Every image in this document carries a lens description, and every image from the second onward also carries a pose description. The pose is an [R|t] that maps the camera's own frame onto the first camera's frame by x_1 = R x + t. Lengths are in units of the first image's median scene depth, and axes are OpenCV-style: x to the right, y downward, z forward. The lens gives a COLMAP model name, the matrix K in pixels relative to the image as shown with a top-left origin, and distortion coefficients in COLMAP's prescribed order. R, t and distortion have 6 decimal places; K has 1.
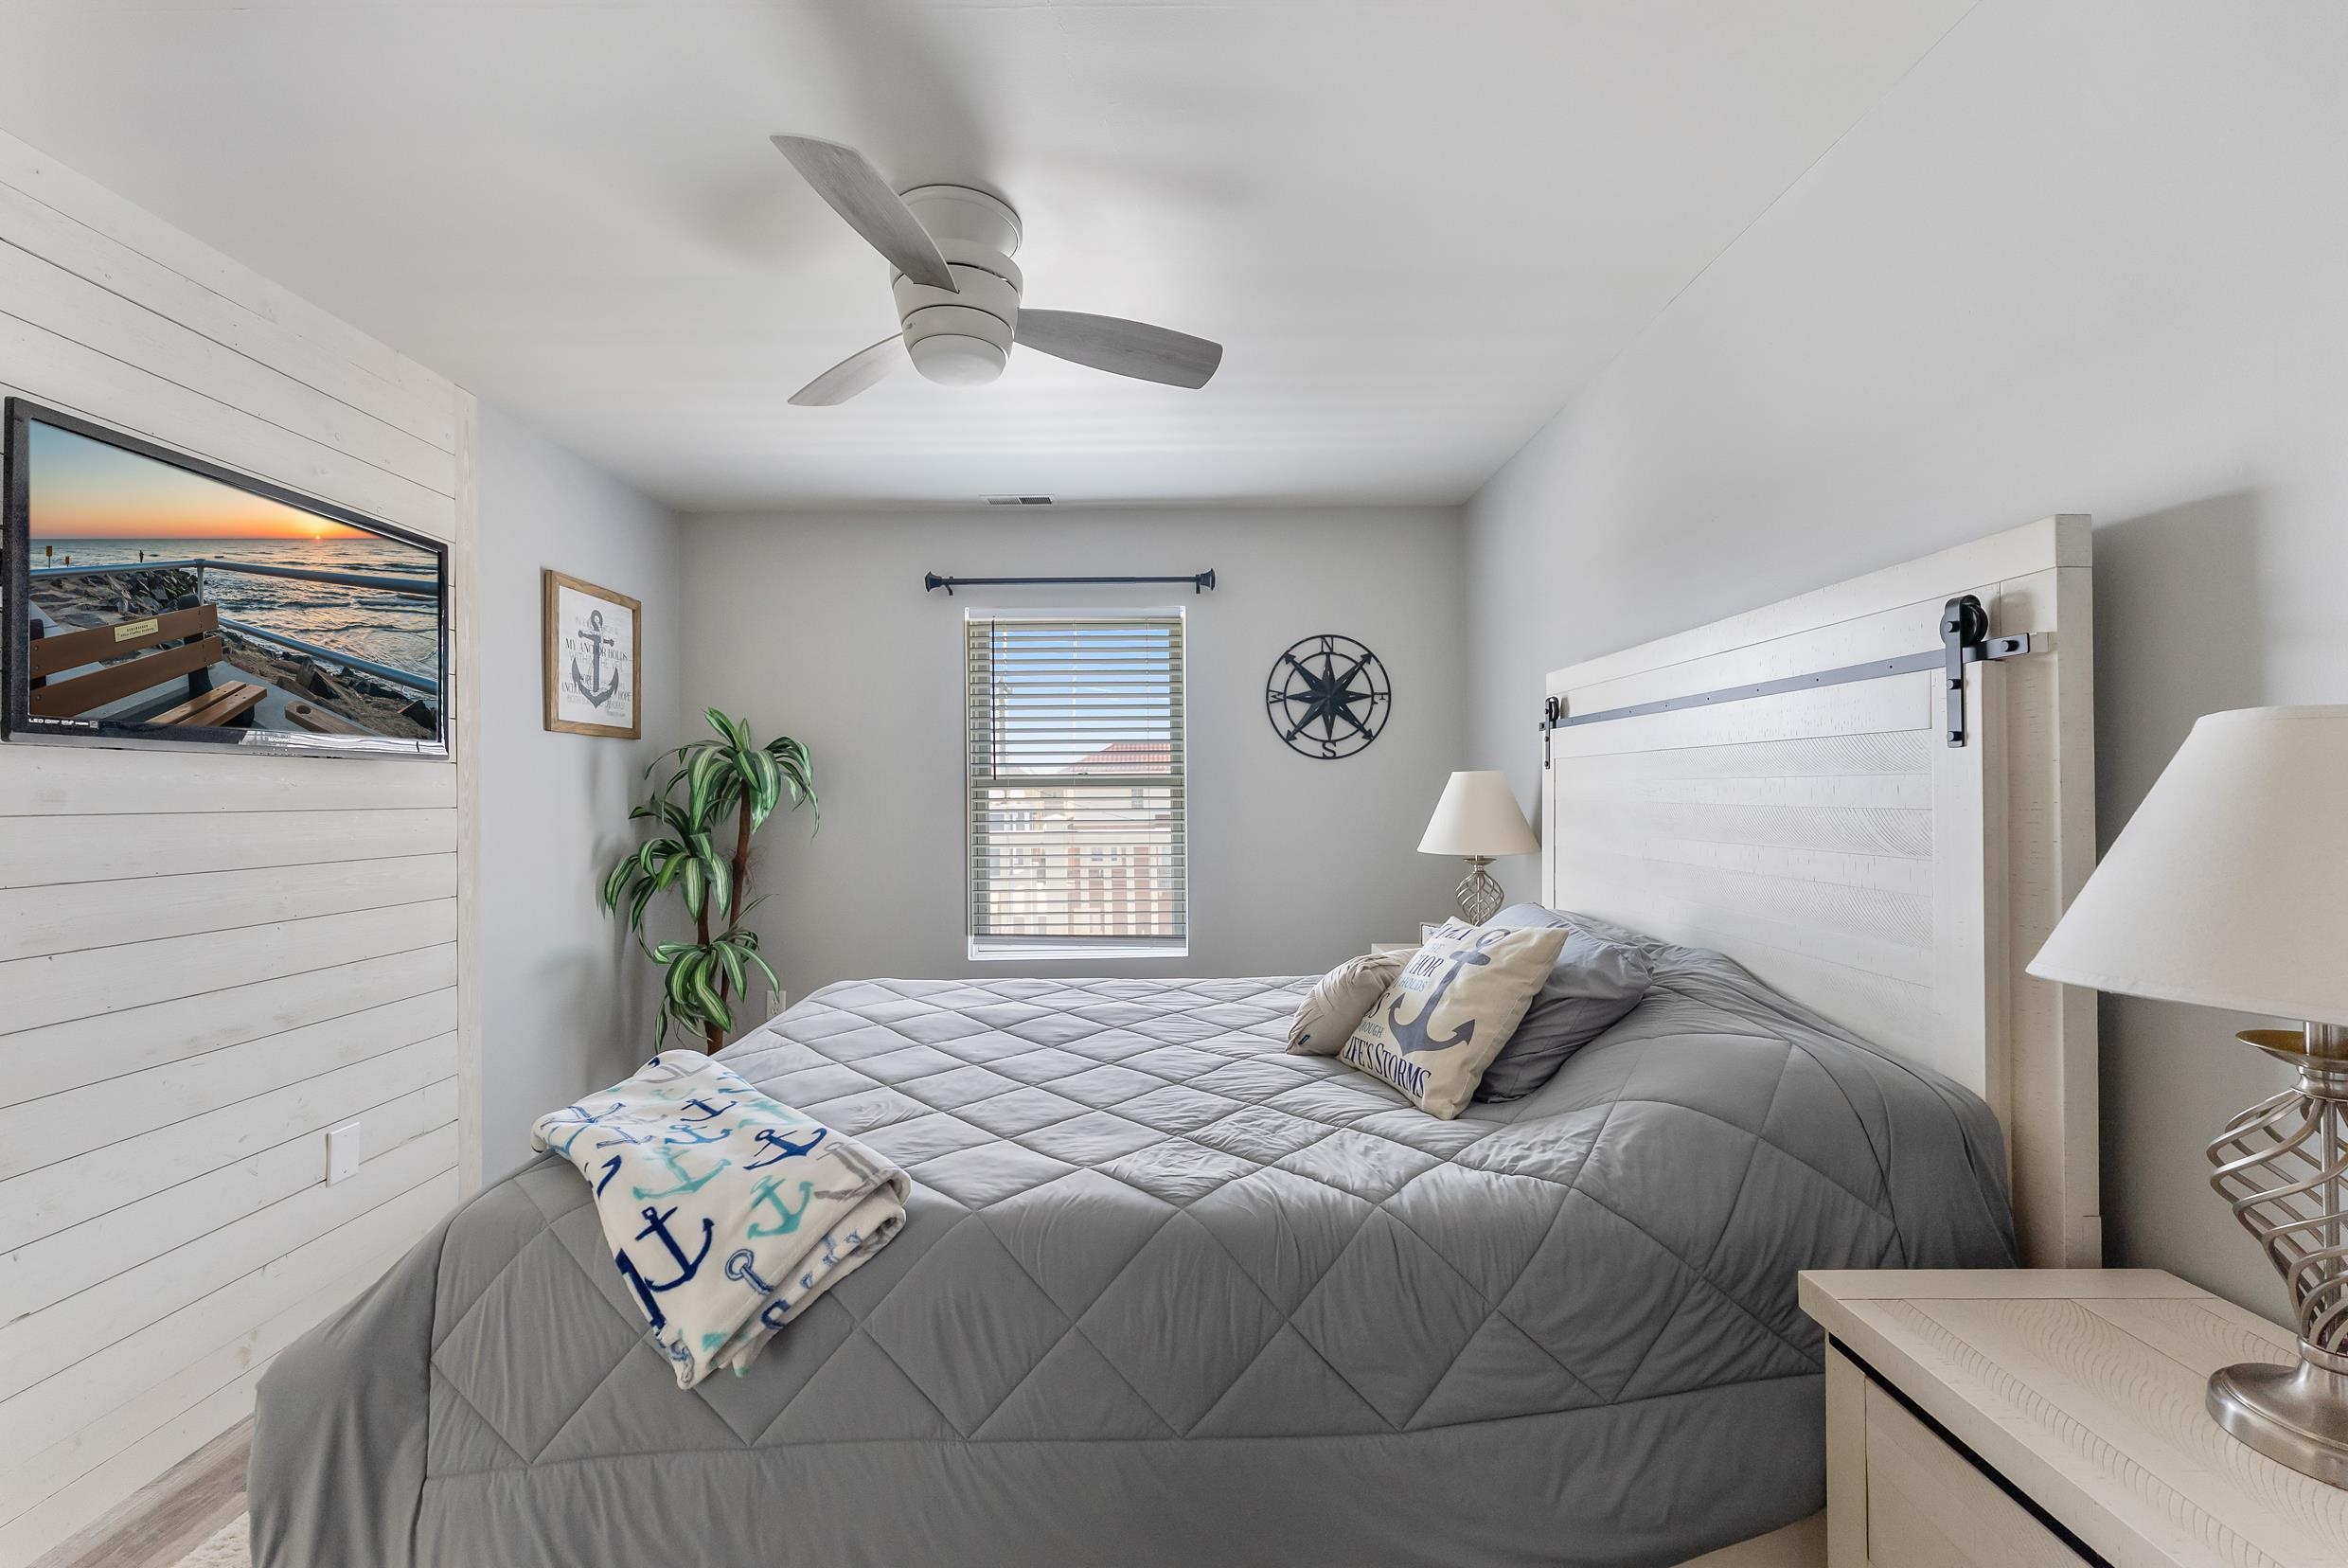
lens RADIAL K [[949.7, 0, 1174.0], [0, 949.7, 784.0], [0, 0, 1]] dist [-0.001493, -0.000209]
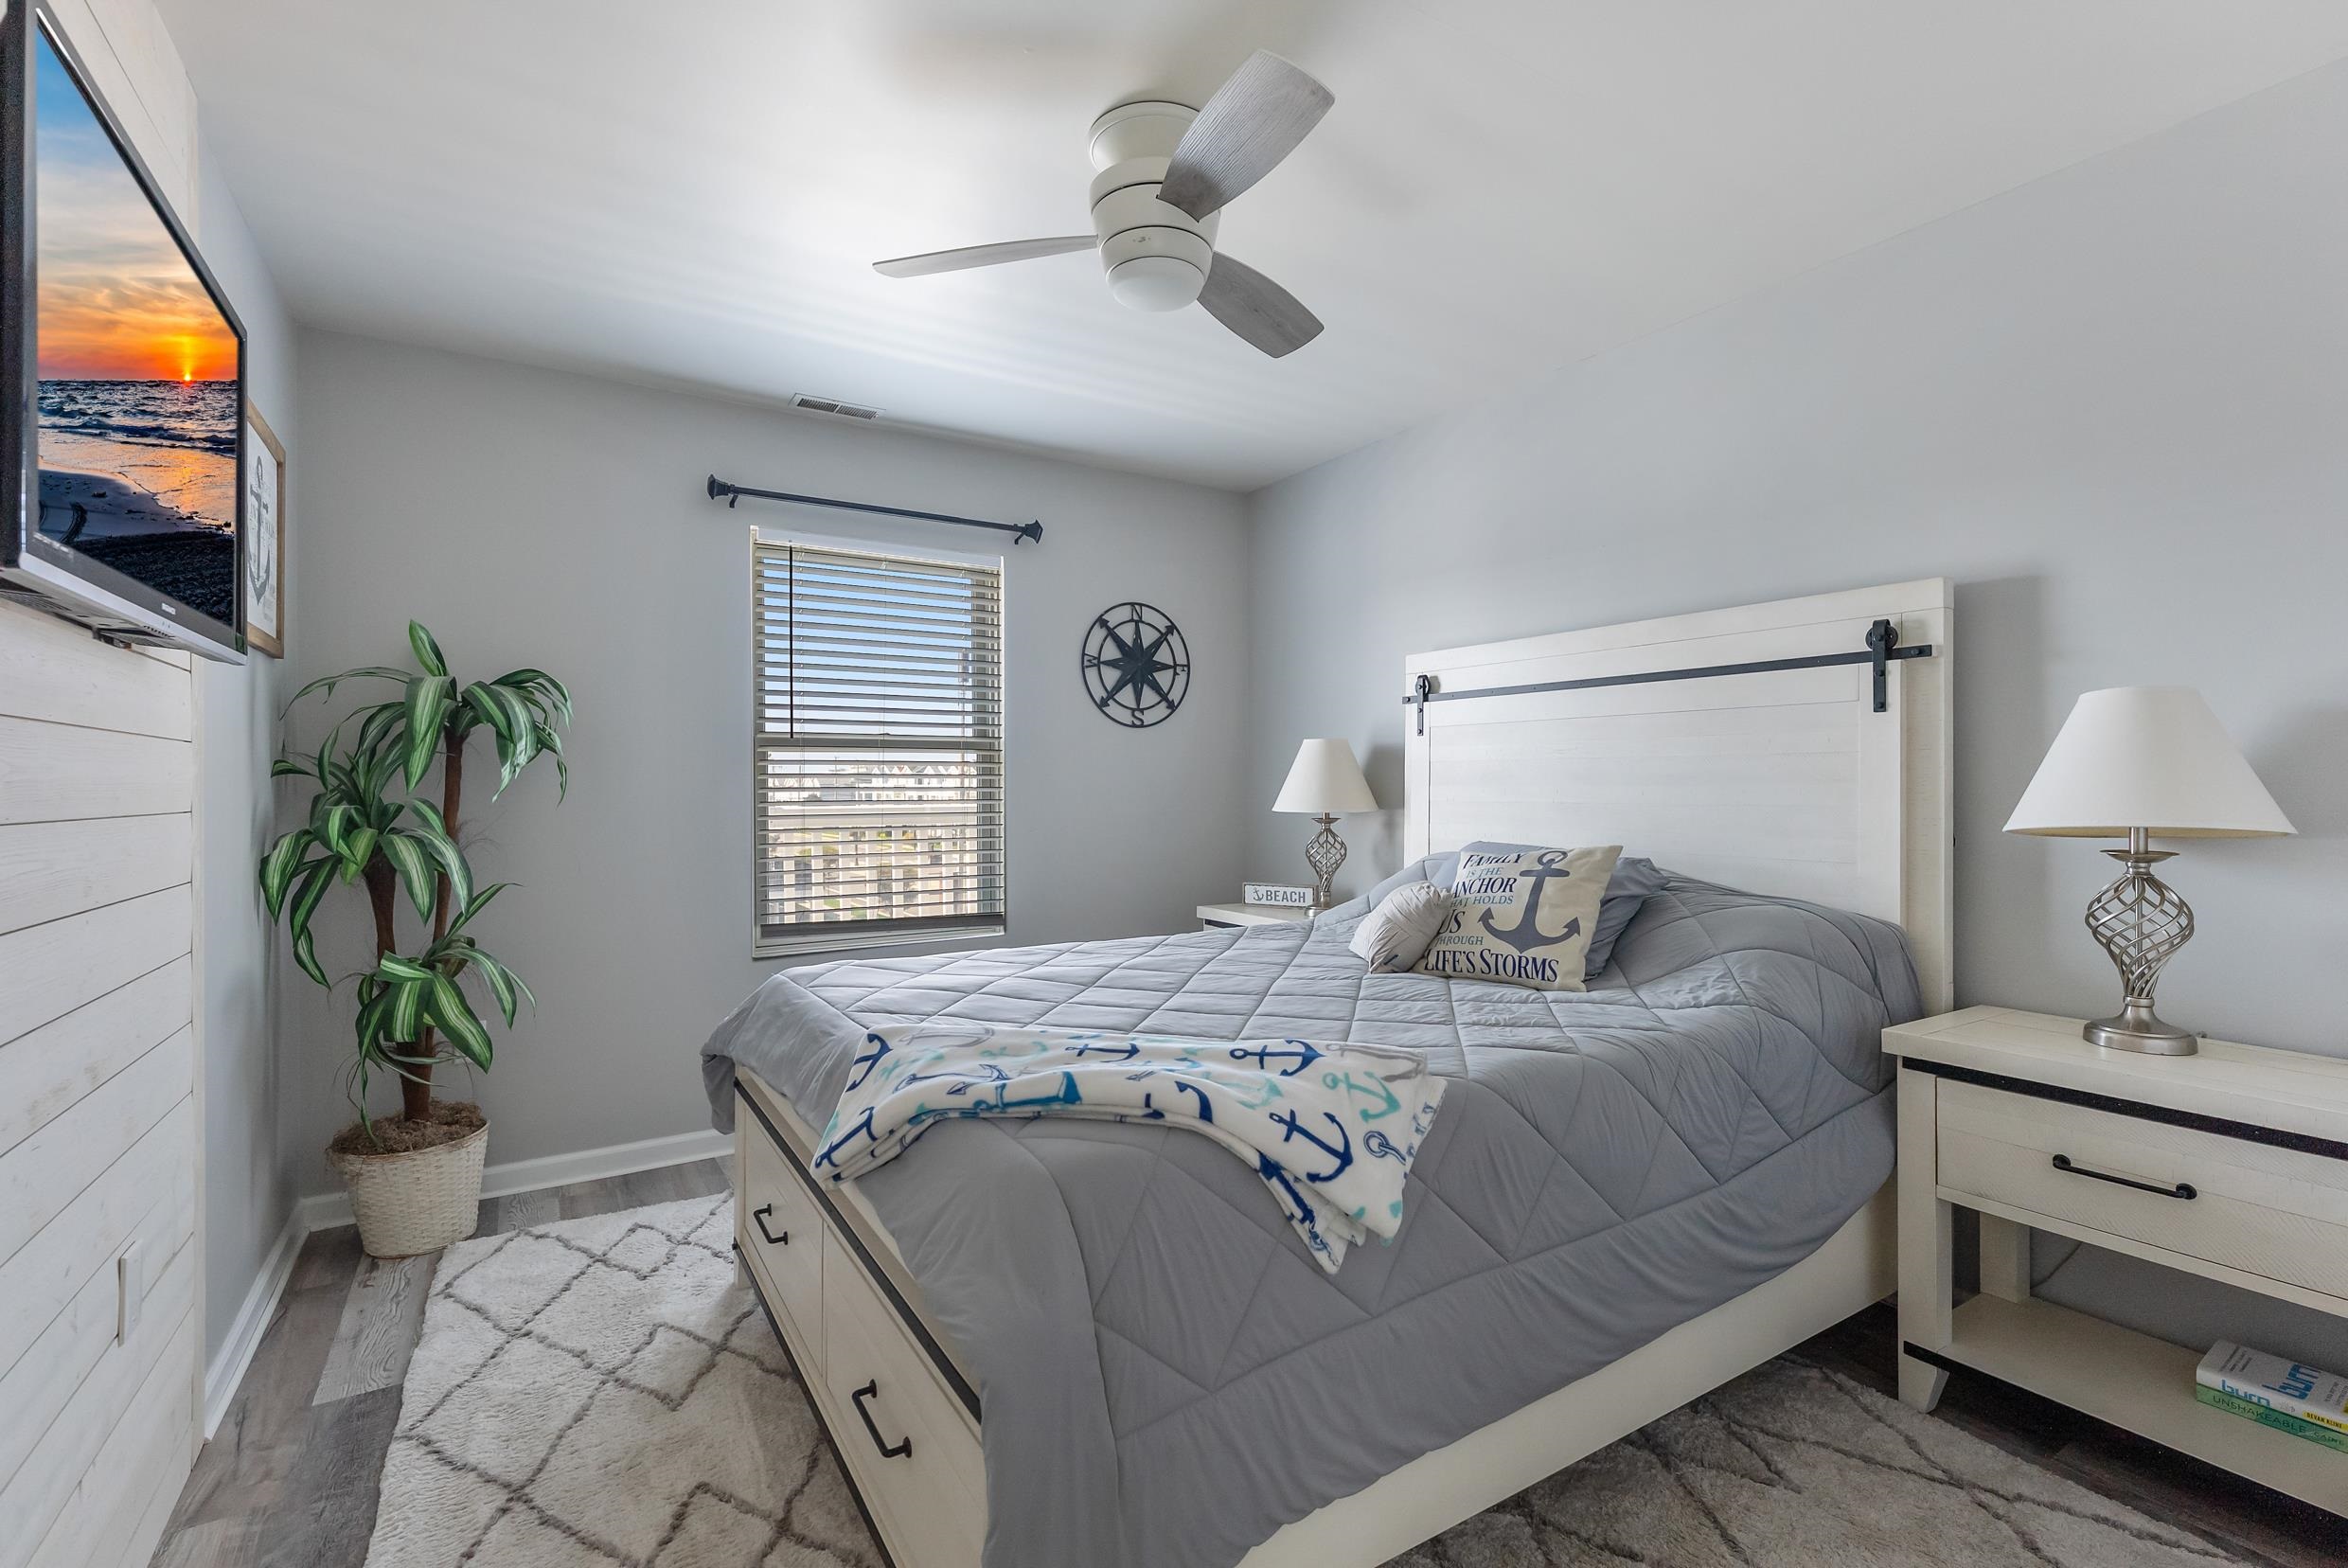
lens RADIAL K [[1057.8, 0, 1174.0], [0, 1057.8, 784.0], [0, 0, 1]] dist [0.002720, 0.000322]
pose [[0.847359, 0.007933, 0.530961, -0.394520], [-0.009833, 0.999951, 0.000752, 0.032184], [-0.530929, -0.005858, 0.847396, 0.036671]]
